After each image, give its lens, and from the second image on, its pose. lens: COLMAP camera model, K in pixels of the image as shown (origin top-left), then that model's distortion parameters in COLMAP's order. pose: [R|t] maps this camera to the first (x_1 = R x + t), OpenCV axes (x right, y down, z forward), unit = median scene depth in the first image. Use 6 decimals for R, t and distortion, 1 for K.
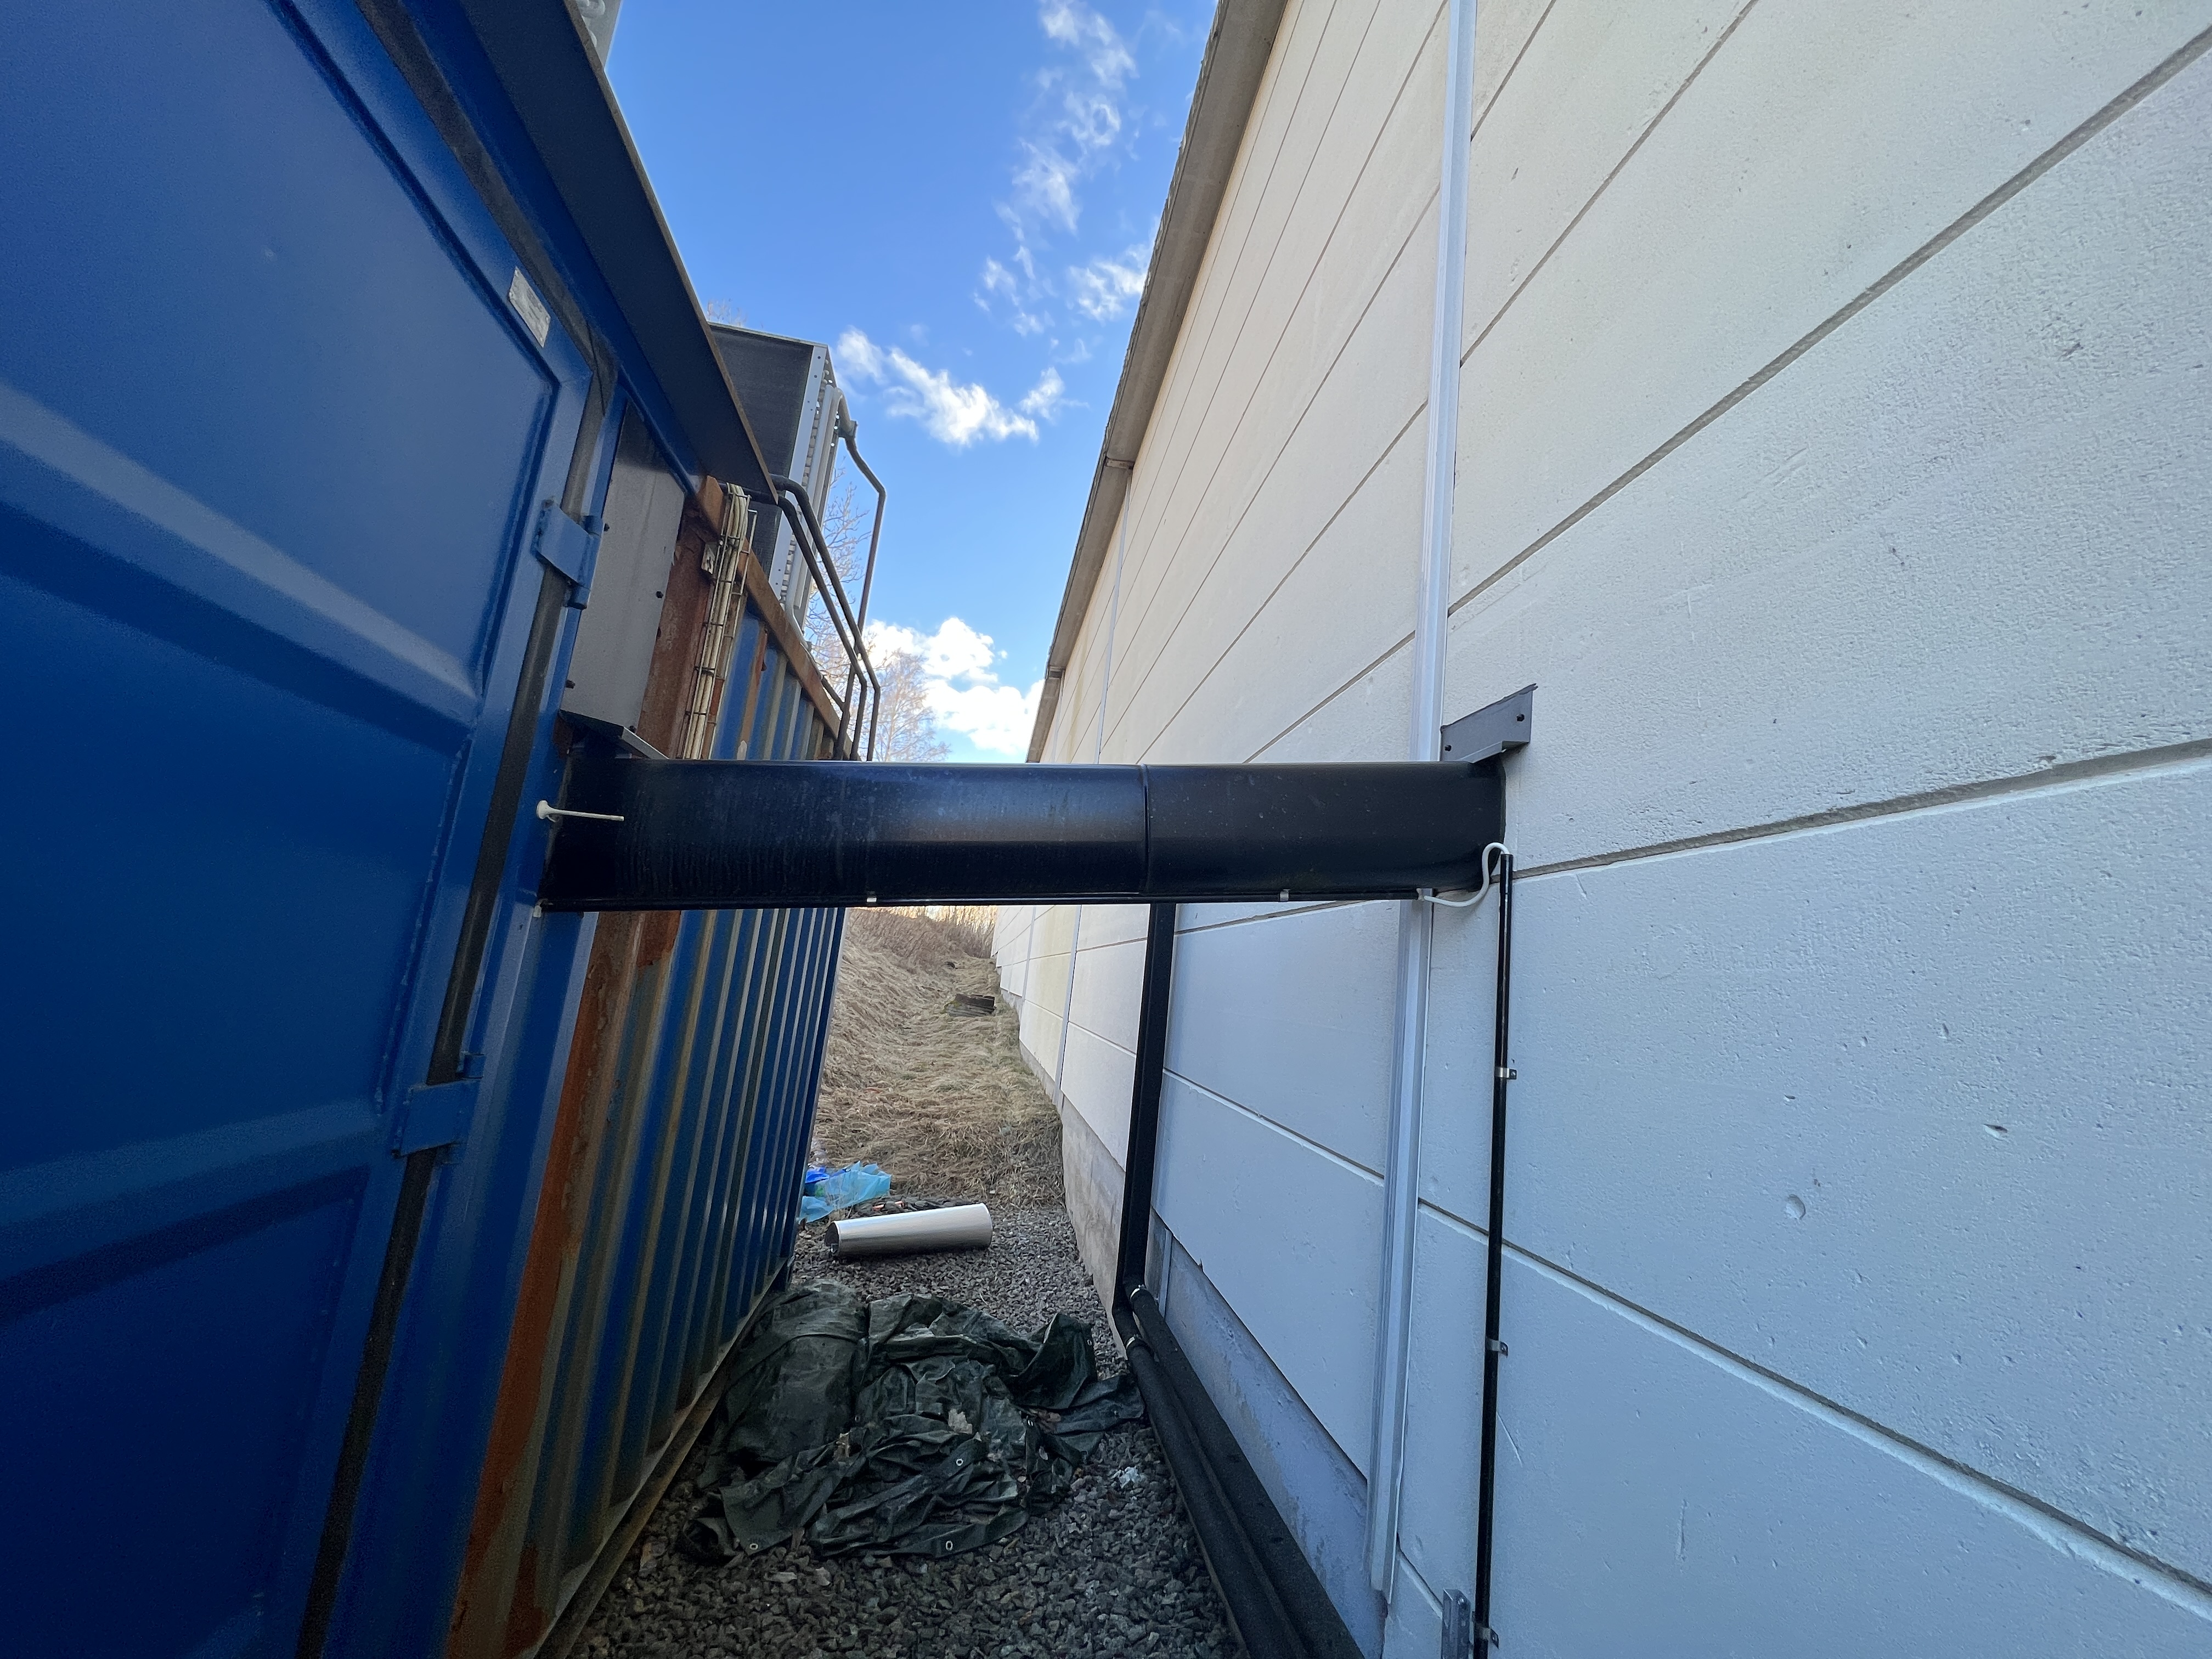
lens RADIAL K [[877.3, 0, 1103.2], [0, 877.3, 831.5], [0, 0, 1]] dist [-0.000586, -0.000145]
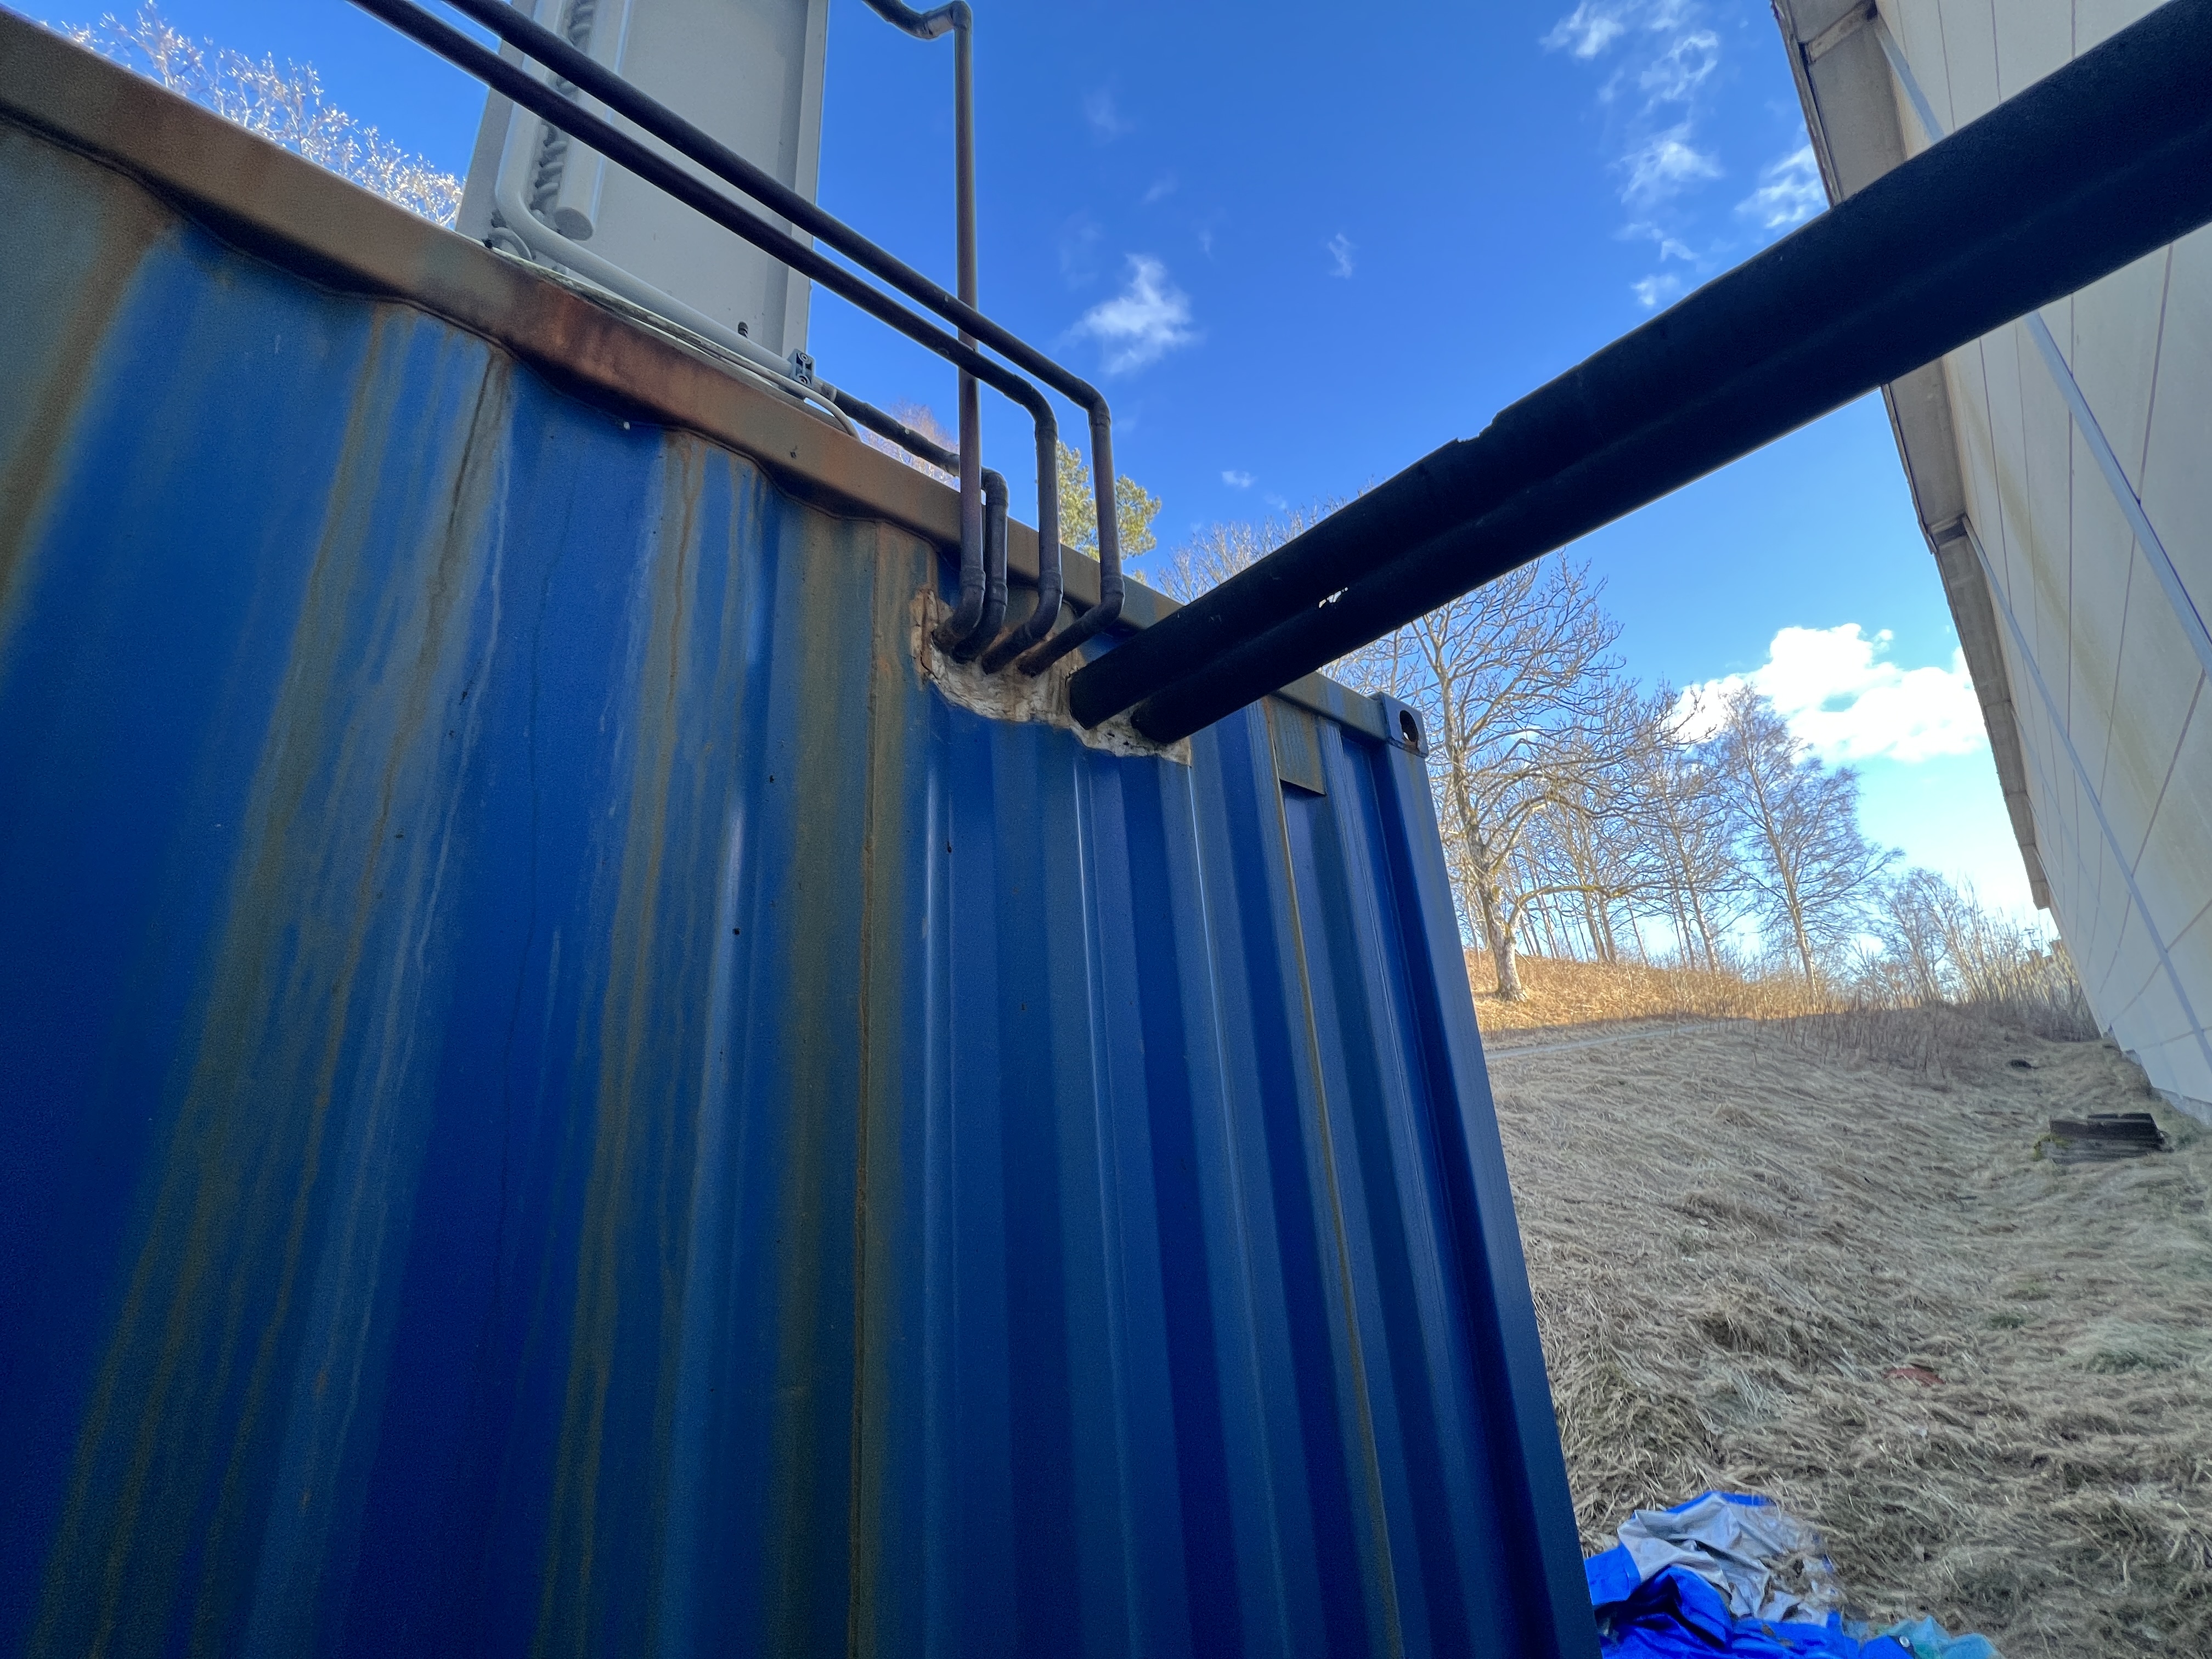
lens RADIAL K [[877.3, 0, 1093.2], [0, 877.3, 836.6], [0, 0, 1]] dist [-0.000586, -0.000145]
pose [[0.546787, -0.398865, -0.736160, -0.019769], [0.267418, 0.916380, -0.297886, 0.026107], [0.793418, -0.033982, 0.607728, 0.226027]]
